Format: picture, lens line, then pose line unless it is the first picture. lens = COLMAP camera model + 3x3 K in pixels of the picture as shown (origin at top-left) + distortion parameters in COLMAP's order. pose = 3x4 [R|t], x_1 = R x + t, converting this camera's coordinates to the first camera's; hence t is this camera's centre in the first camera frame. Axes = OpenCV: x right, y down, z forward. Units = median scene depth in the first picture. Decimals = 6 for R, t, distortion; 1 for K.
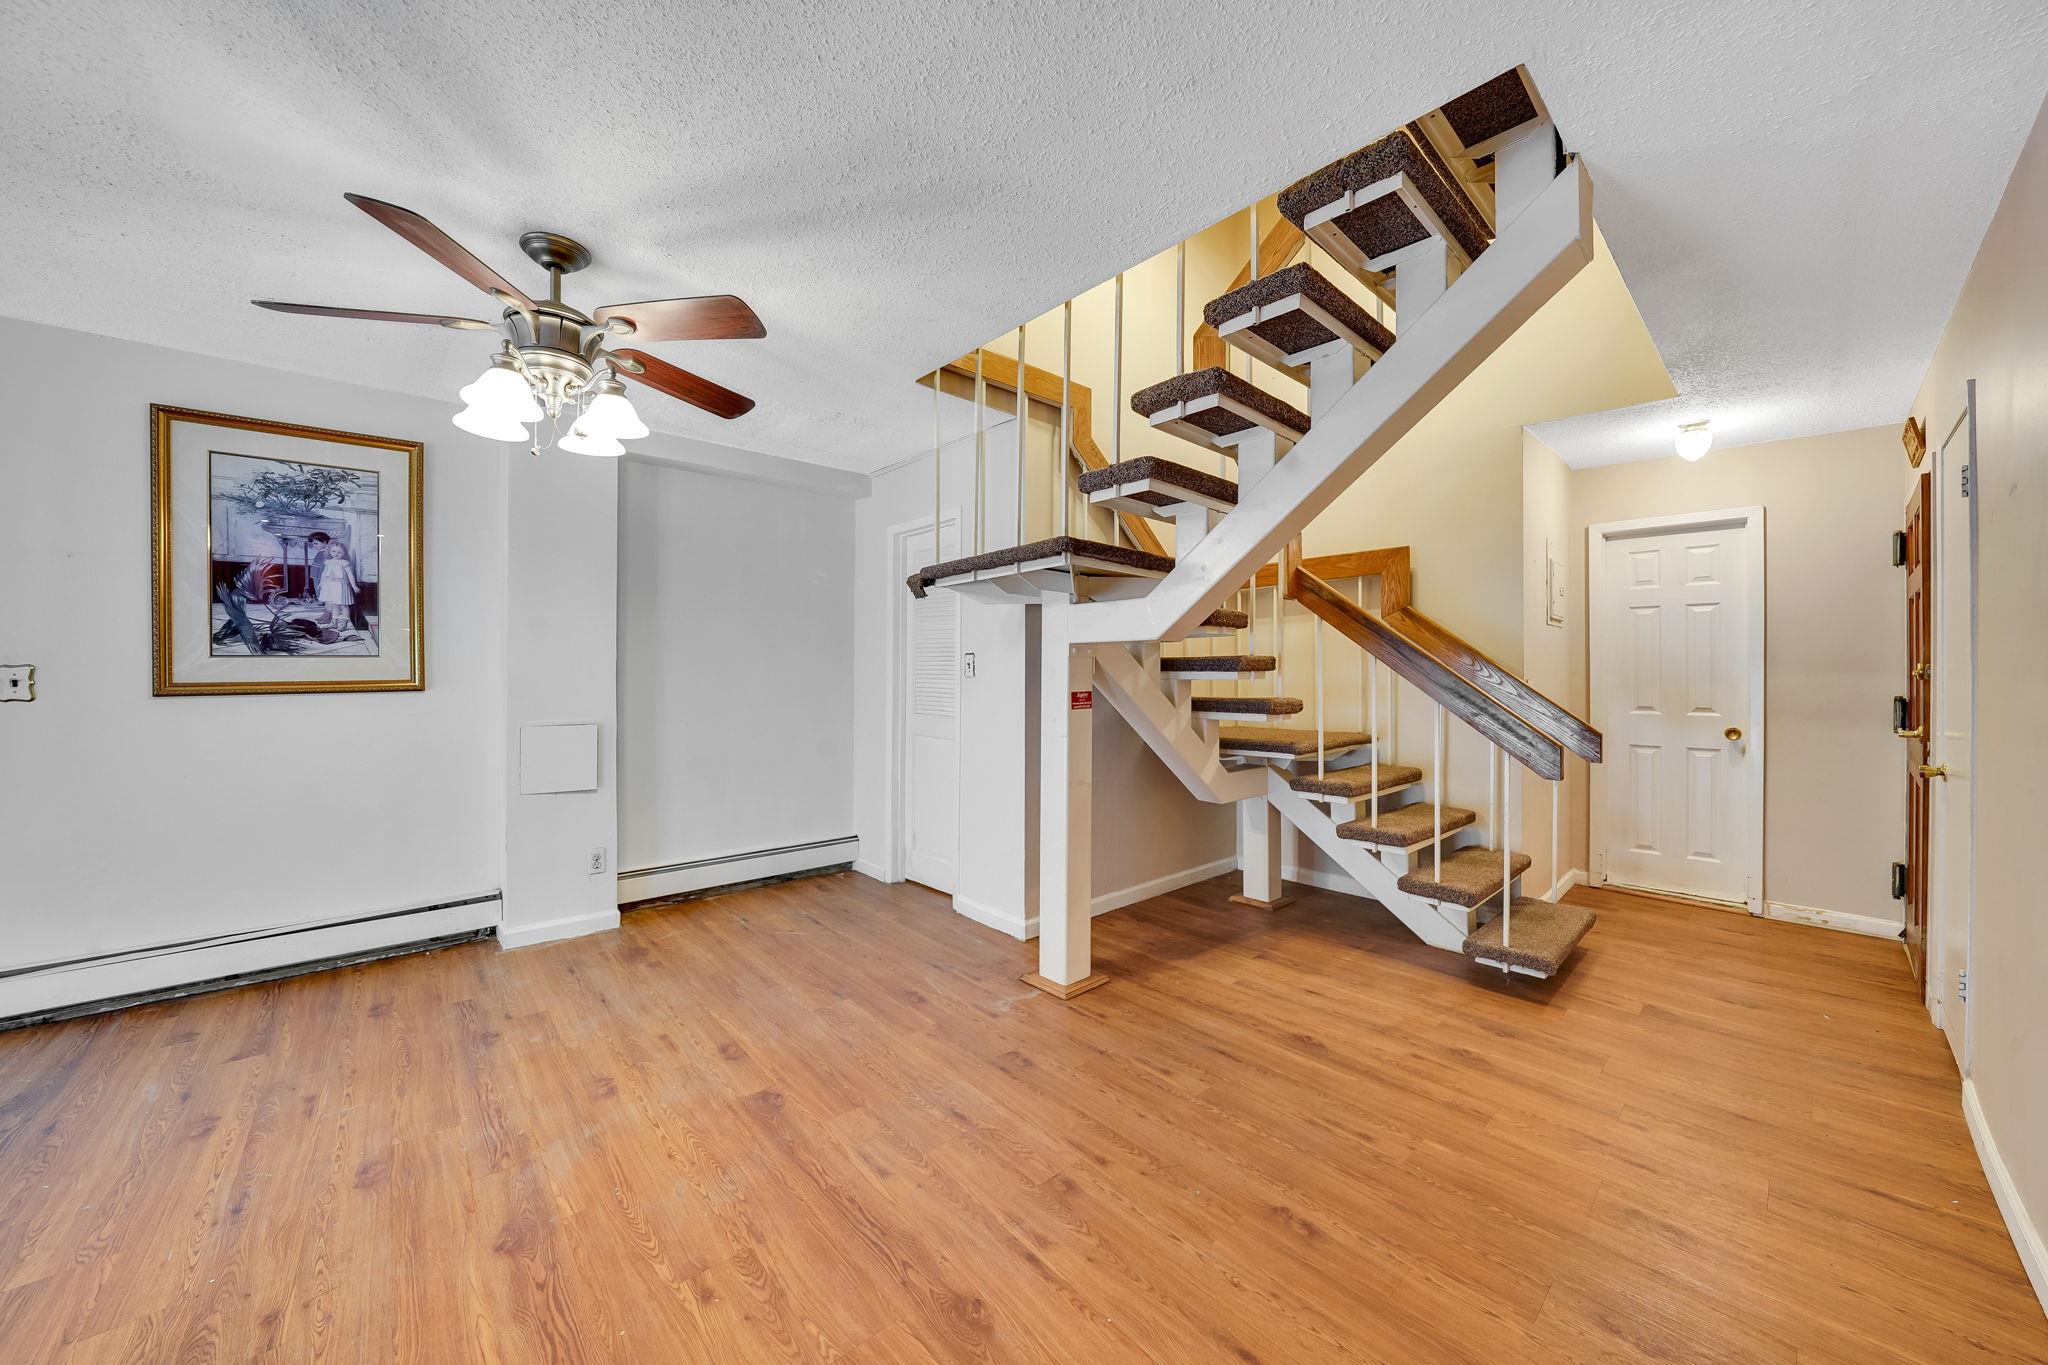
lens RADIAL K [[715.7, 0, 1011.5], [0, 715.7, 668.3], [0, 0, 1]] dist [-0.012537, -0.002074]
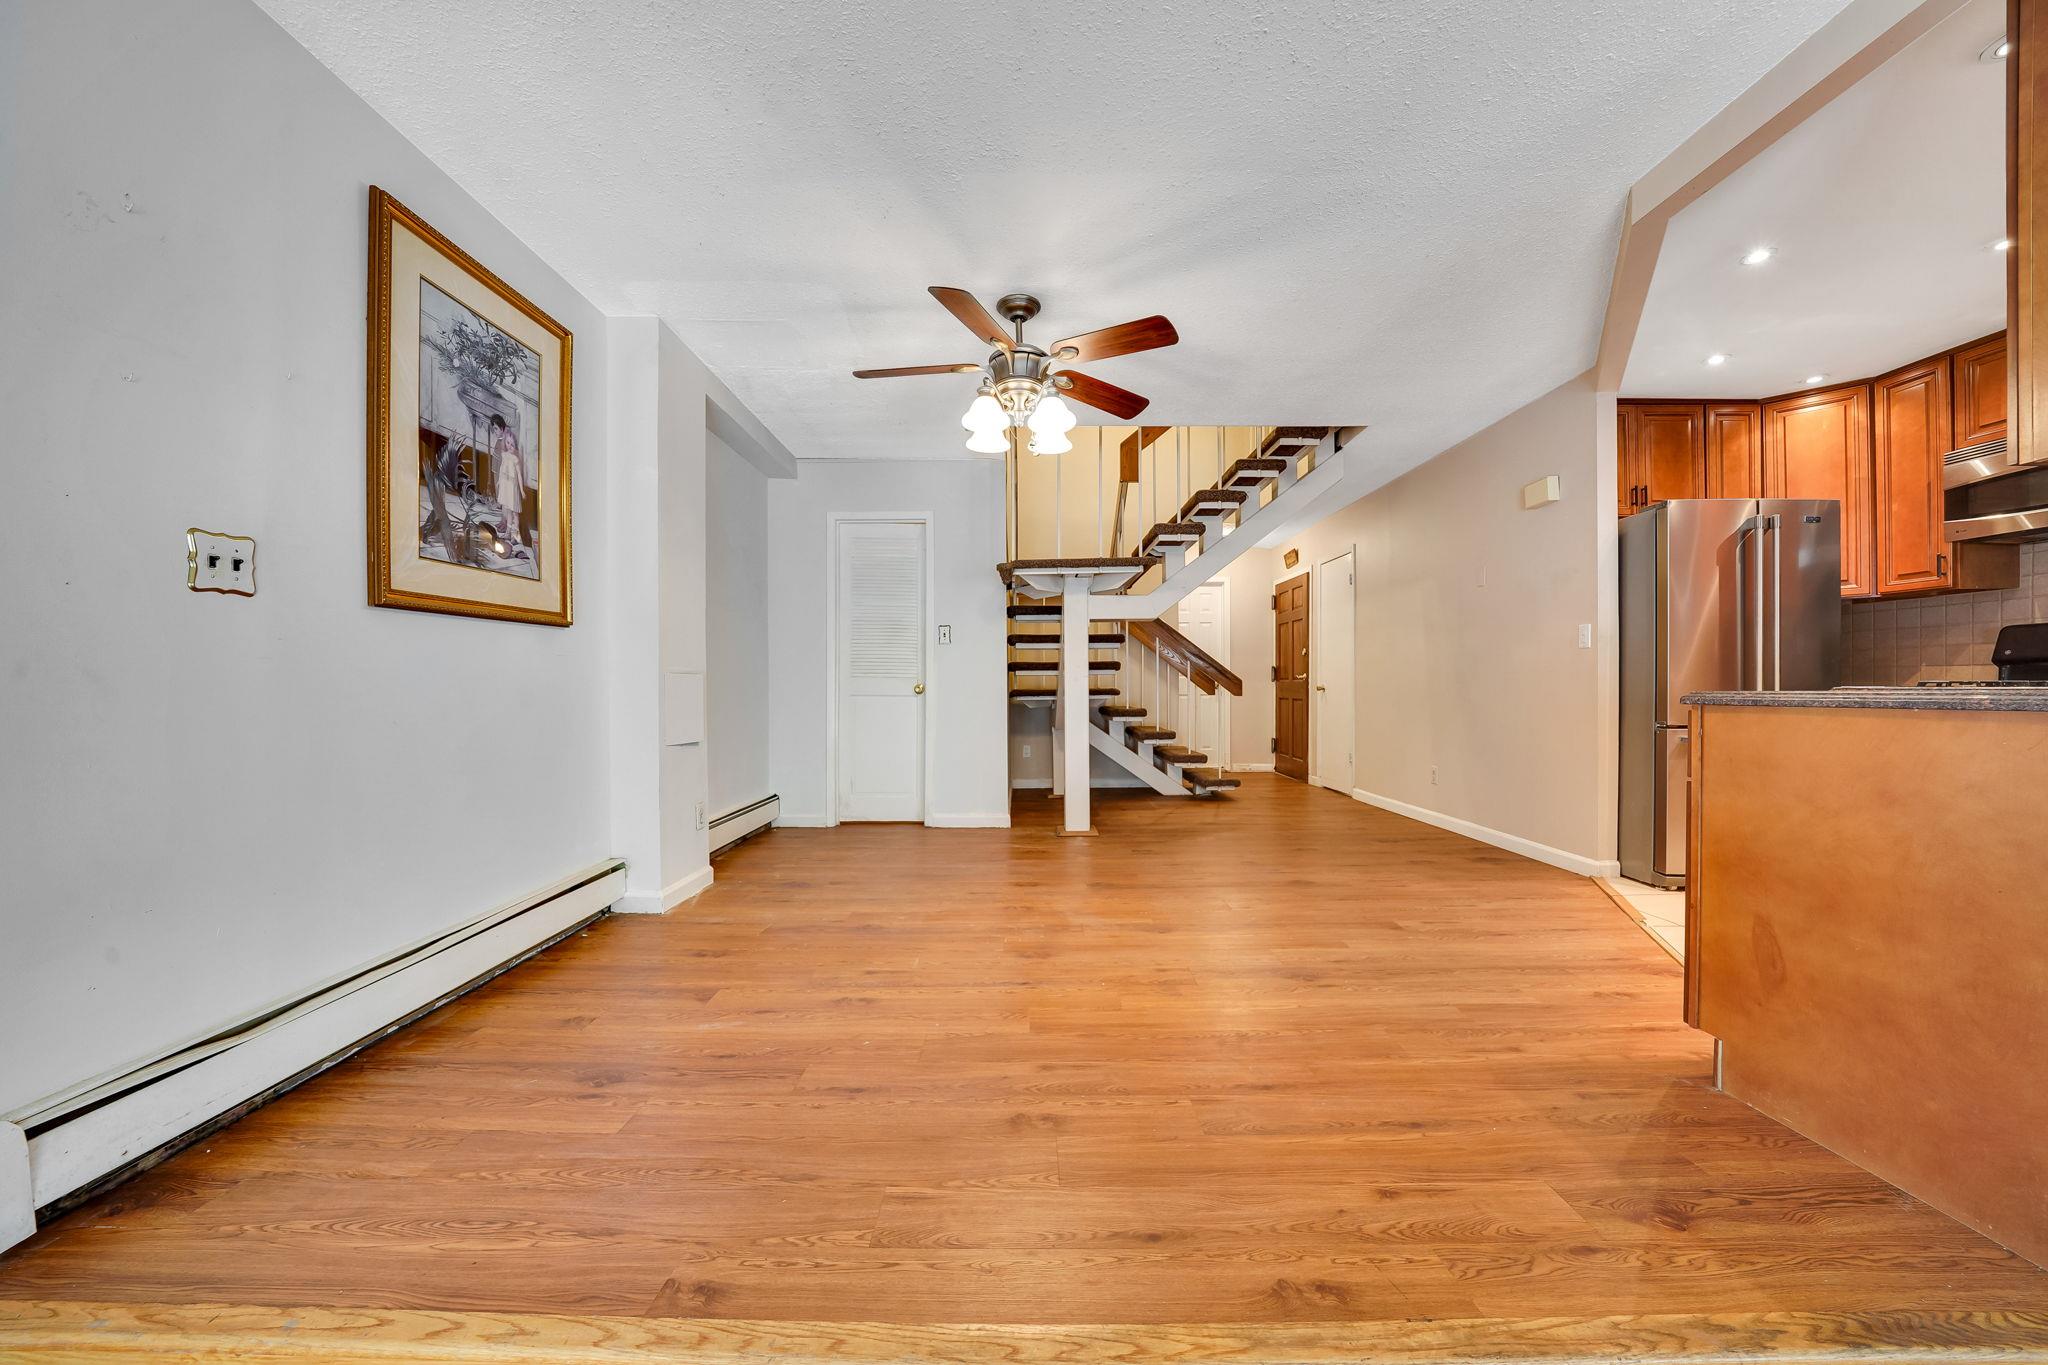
lens RADIAL K [[707.4, 0, 1021.9], [0, 707.4, 690.0], [0, 0, 1]] dist [-0.021581, 0.000120]
pose [[0.664344, -0.004870, 0.747411, -1.201800], [-0.003867, 0.999943, 0.009952, 0.105355], [-0.747417, -0.009502, 0.664287, 0.049129]]
